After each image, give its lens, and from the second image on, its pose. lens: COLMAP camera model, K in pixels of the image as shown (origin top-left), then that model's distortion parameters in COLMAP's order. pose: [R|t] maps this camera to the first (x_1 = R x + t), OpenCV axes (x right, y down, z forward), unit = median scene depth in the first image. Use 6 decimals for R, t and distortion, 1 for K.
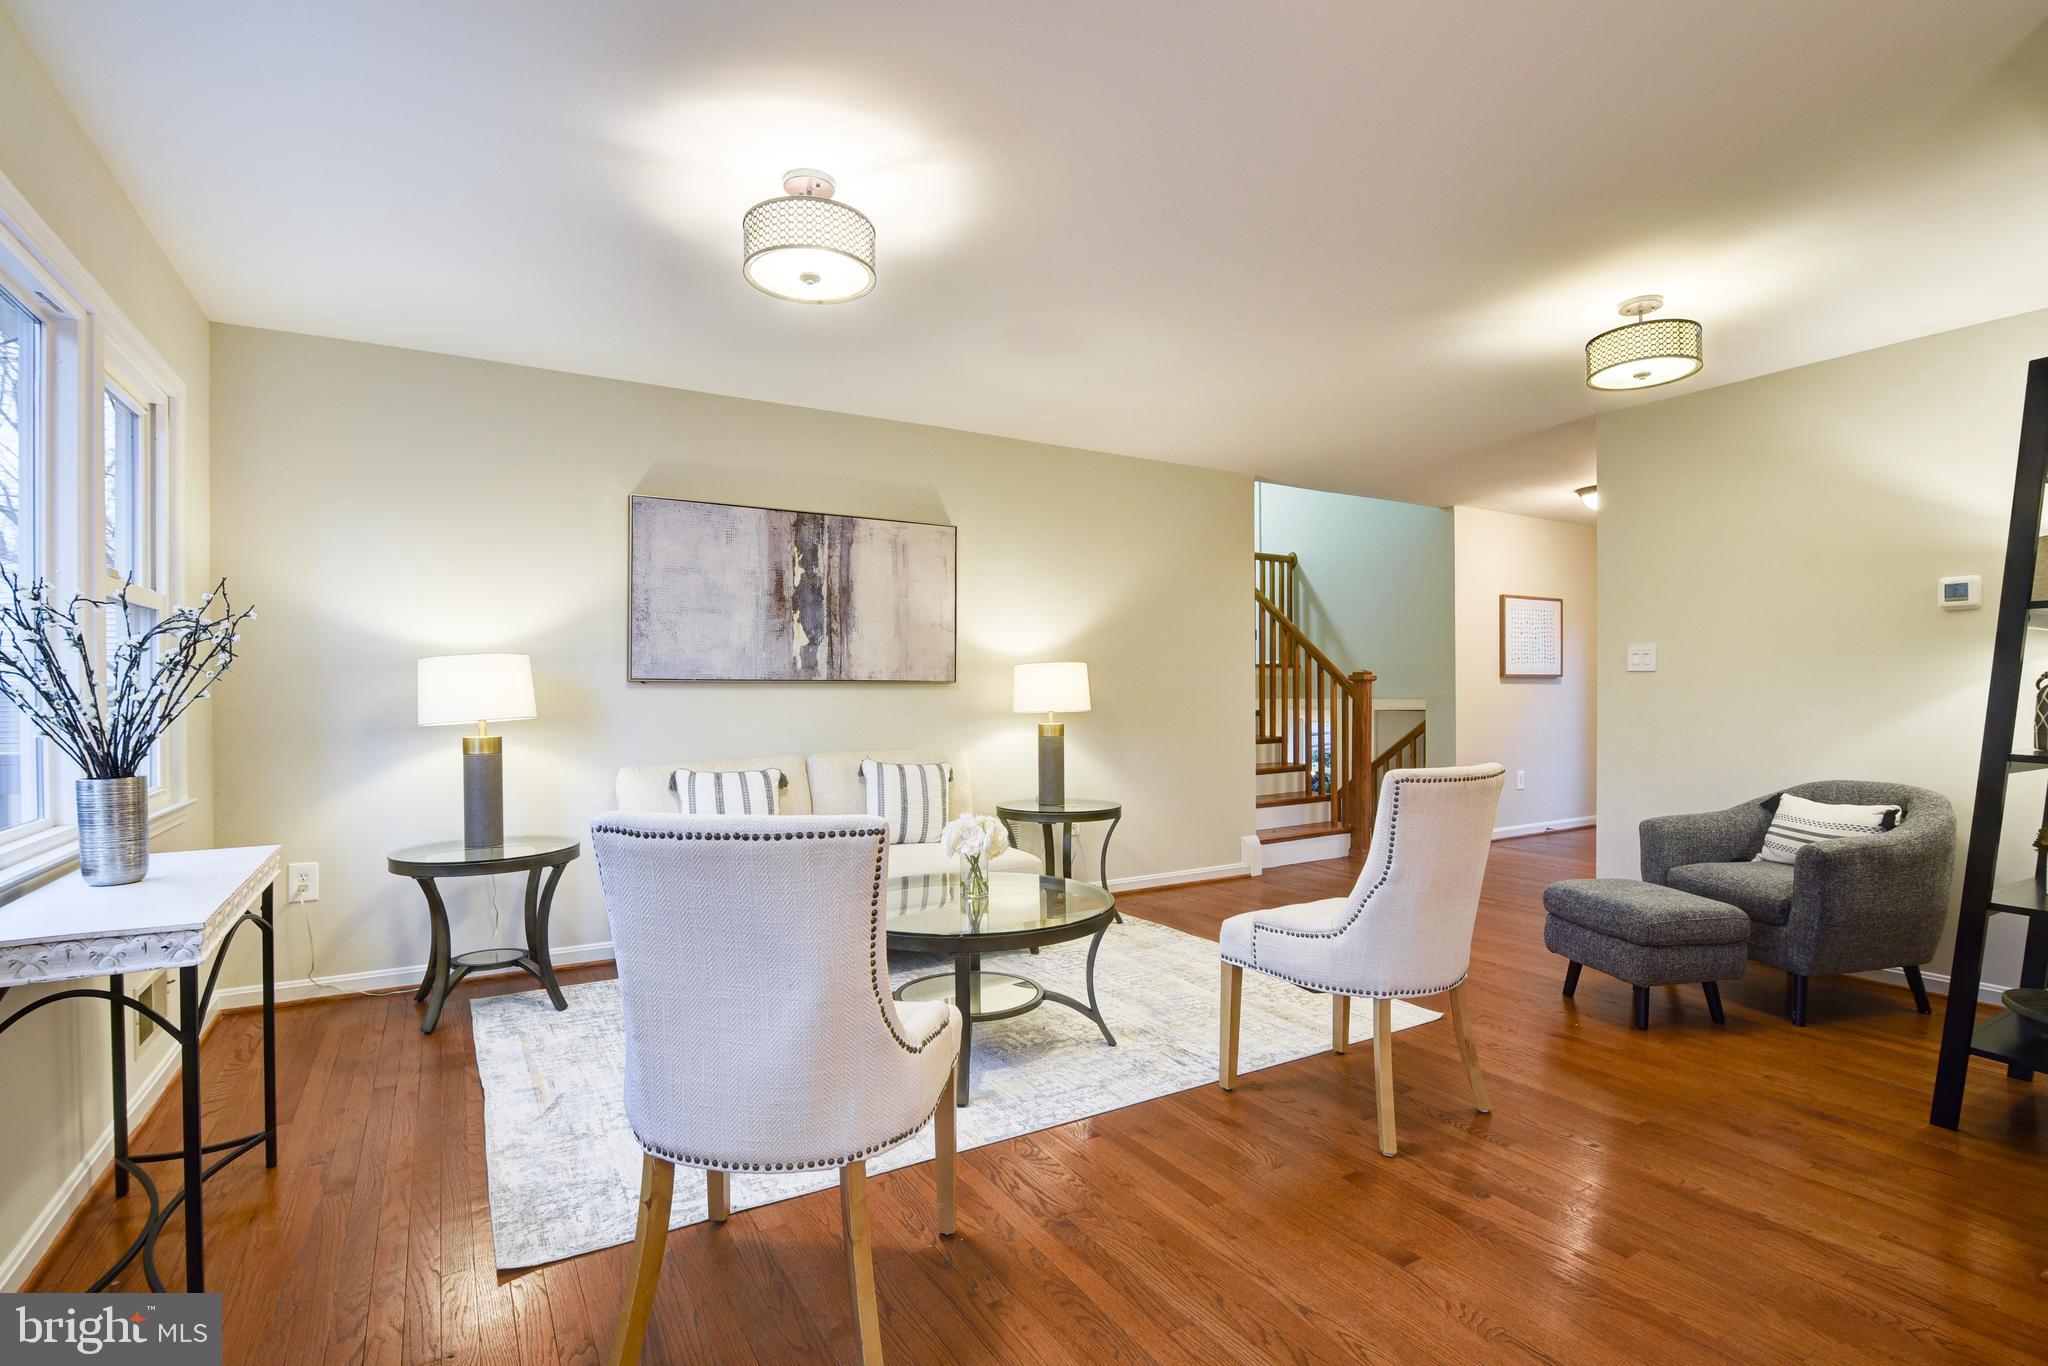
lens RADIAL K [[974.1, 0, 1000.6], [0, 974.1, 693.6], [0, 0, 1]] dist [-0.052100, -0.000039]
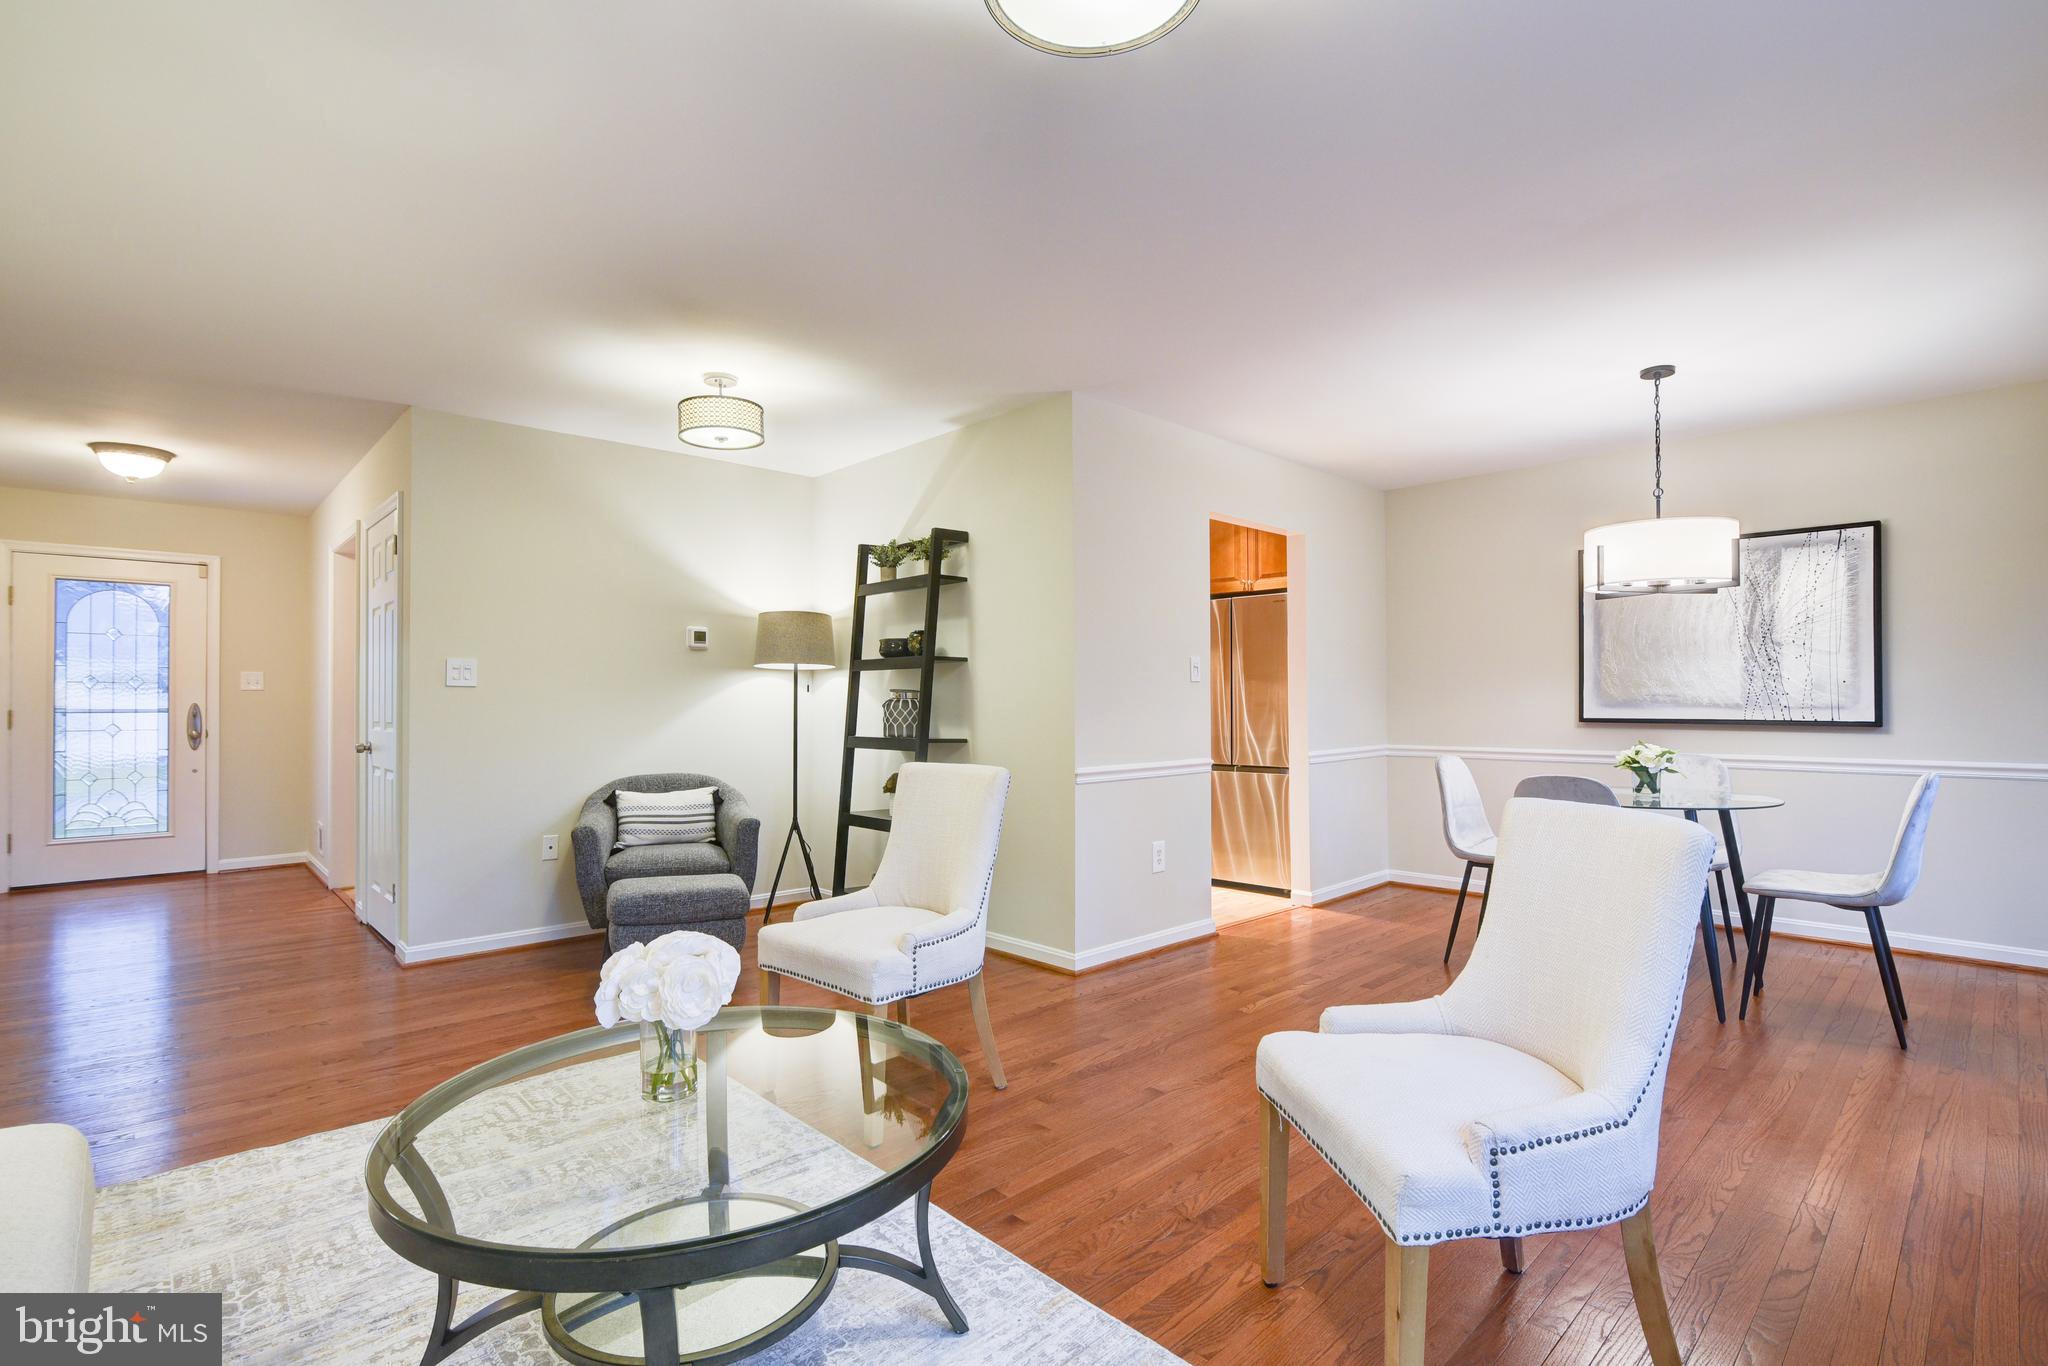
lens RADIAL K [[942.5, 0, 1017.0], [0, 942.5, 703.9], [0, 0, 1]] dist [-0.013459, 0.000219]
pose [[-0.240353, 0.001531, 0.970684, -0.394387], [0.005051, 0.999987, -0.000327, -0.001427], [-0.970672, 0.004825, -0.240358, 0.657176]]
